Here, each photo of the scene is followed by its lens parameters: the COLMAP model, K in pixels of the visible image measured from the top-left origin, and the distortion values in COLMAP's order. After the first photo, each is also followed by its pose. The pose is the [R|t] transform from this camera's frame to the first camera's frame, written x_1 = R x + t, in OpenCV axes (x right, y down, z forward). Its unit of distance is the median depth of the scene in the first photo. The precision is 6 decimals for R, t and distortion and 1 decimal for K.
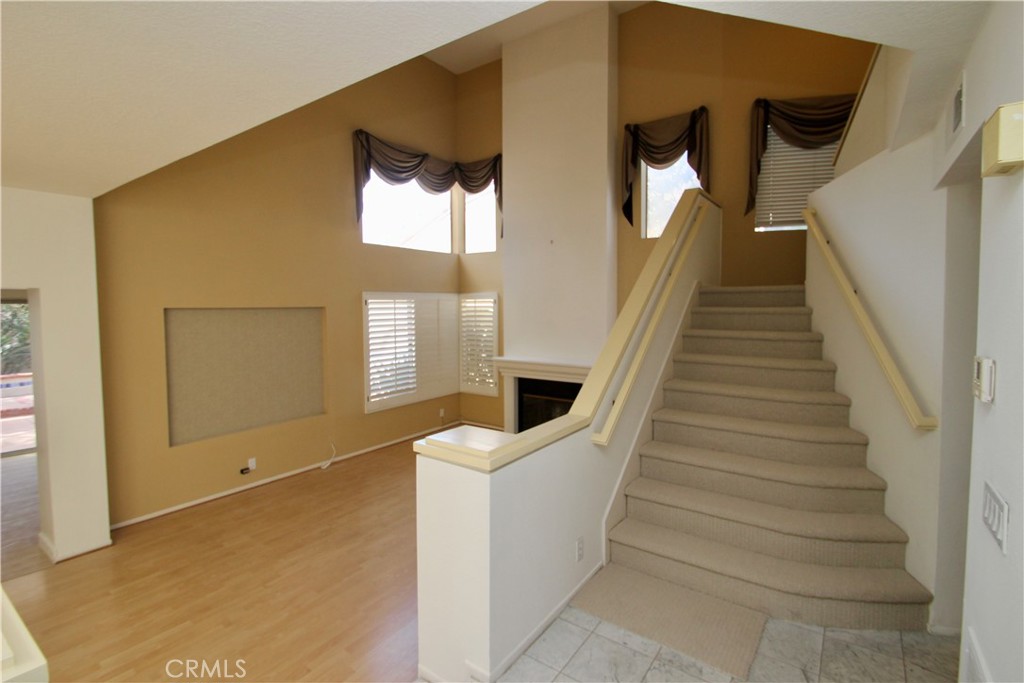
lens RADIAL K [[474.0, 0, 515.4], [0, 474.0, 327.2], [0, 0, 1]] dist [0.016069, -0.020594]
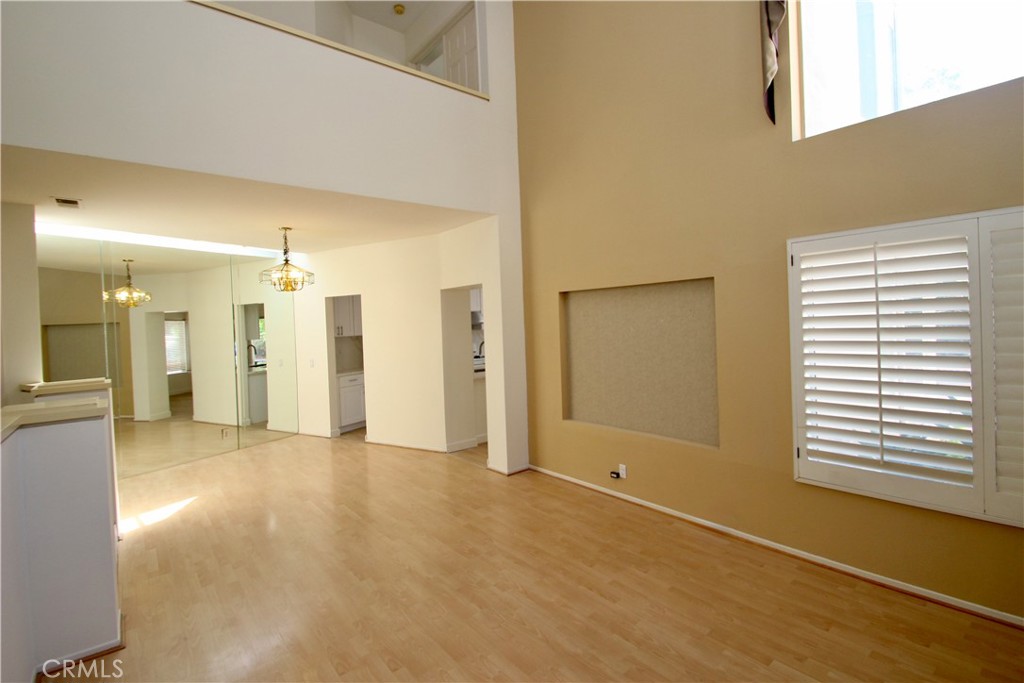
lens RADIAL K [[474.0, 0, 515.4], [0, 474.0, 327.2], [0, 0, 1]] dist [0.016069, -0.020594]
pose [[-0.259708, 0.031961, -0.965158, 0.262613], [-0.003186, 0.999418, 0.033953, 0.003410], [0.965682, 0.011893, -0.259455, 0.894717]]
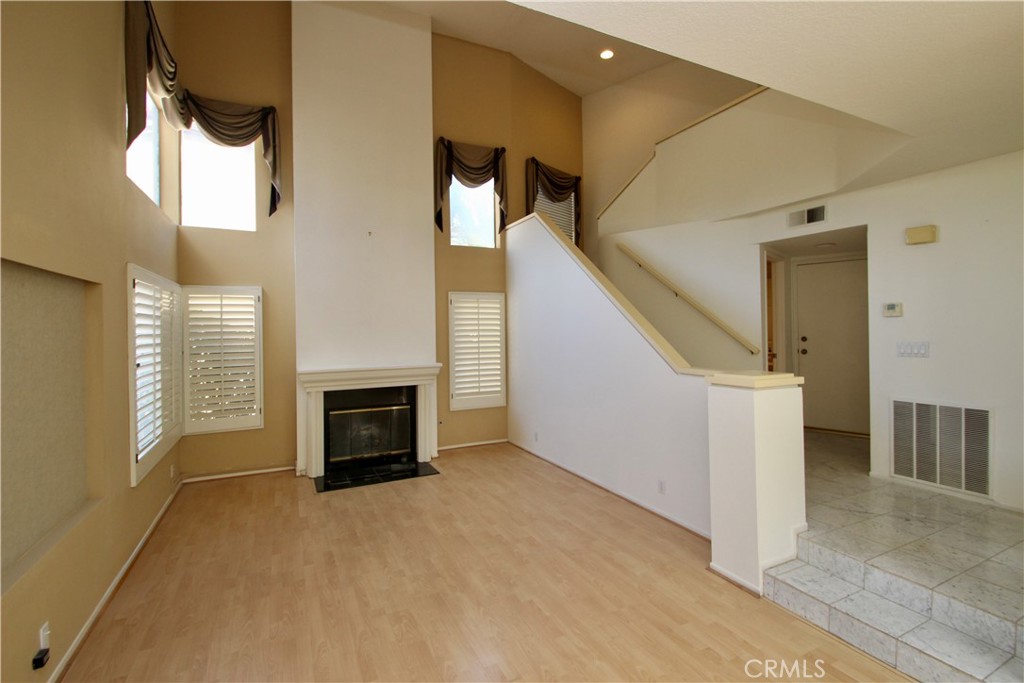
lens RADIAL K [[474.0, 0, 515.4], [0, 474.0, 327.2], [0, 0, 1]] dist [0.016069, -0.020594]
pose [[0.476992, -0.000800, 0.878907, -0.623675], [0.051351, 0.998317, -0.026960, 0.038474], [-0.877406, 0.057992, 0.476230, 0.365060]]
